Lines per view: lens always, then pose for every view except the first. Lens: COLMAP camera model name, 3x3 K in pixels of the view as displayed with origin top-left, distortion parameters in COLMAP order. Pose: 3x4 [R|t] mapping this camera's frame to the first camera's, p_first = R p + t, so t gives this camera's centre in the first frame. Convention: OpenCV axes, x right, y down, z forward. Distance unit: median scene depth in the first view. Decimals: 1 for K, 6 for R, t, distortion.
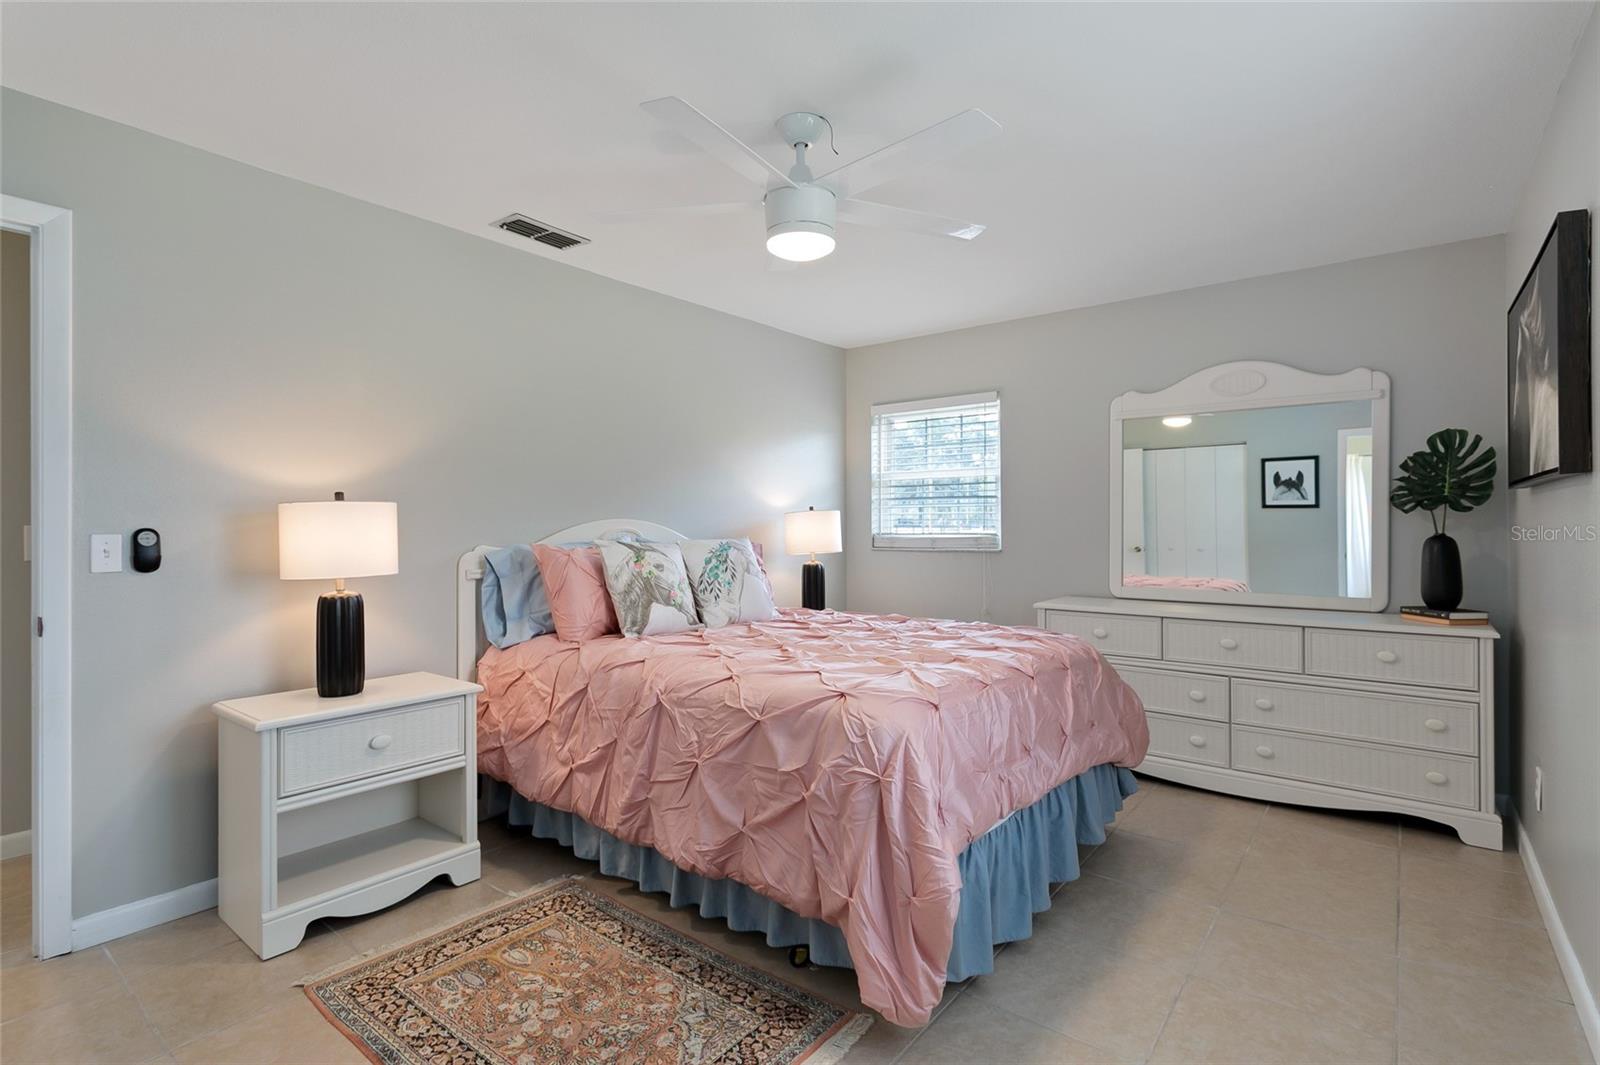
lens RADIAL K [[758.3, 0, 800.5], [0, 758.3, 532.1], [0, 0, 1]] dist [0.000208, 0.000047]
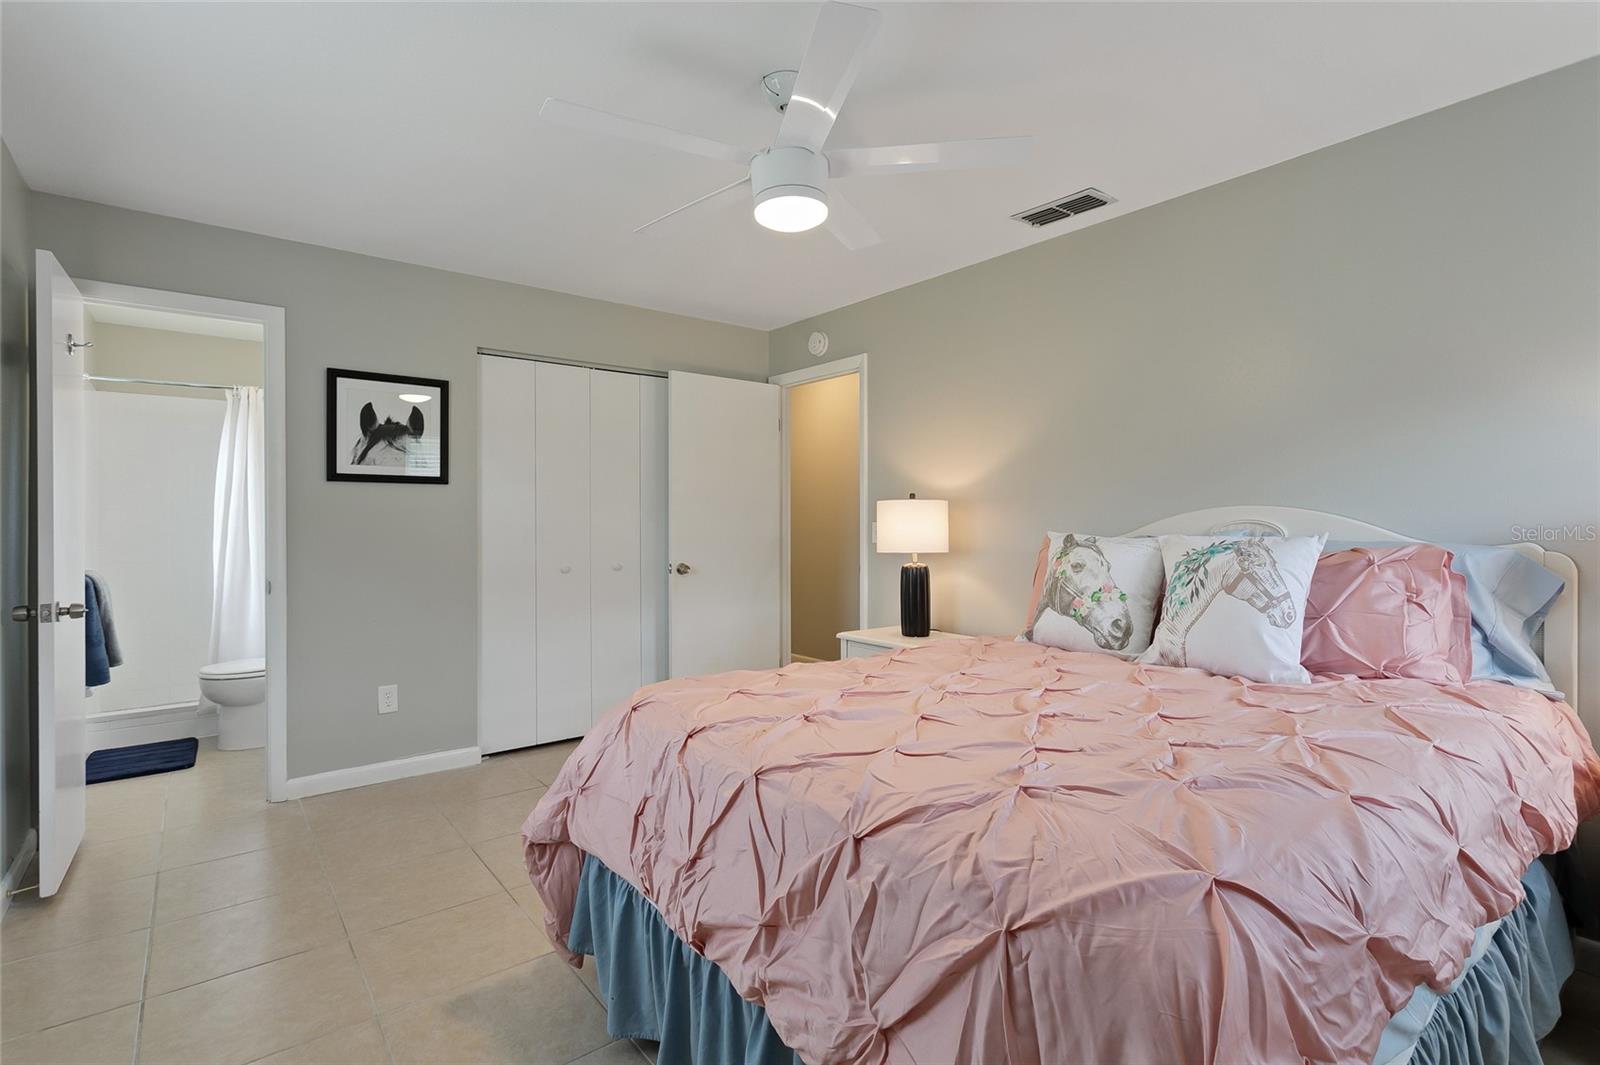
lens RADIAL K [[758.3, 0, 799.2], [0, 758.3, 519.7], [0, 0, 1]] dist [0.000208, 0.000047]
pose [[-0.230138, 0.000961, -0.973158, 0.678508], [-0.003491, 0.999992, 0.001814, -0.004465], [0.973152, 0.003815, -0.230132, 0.919738]]
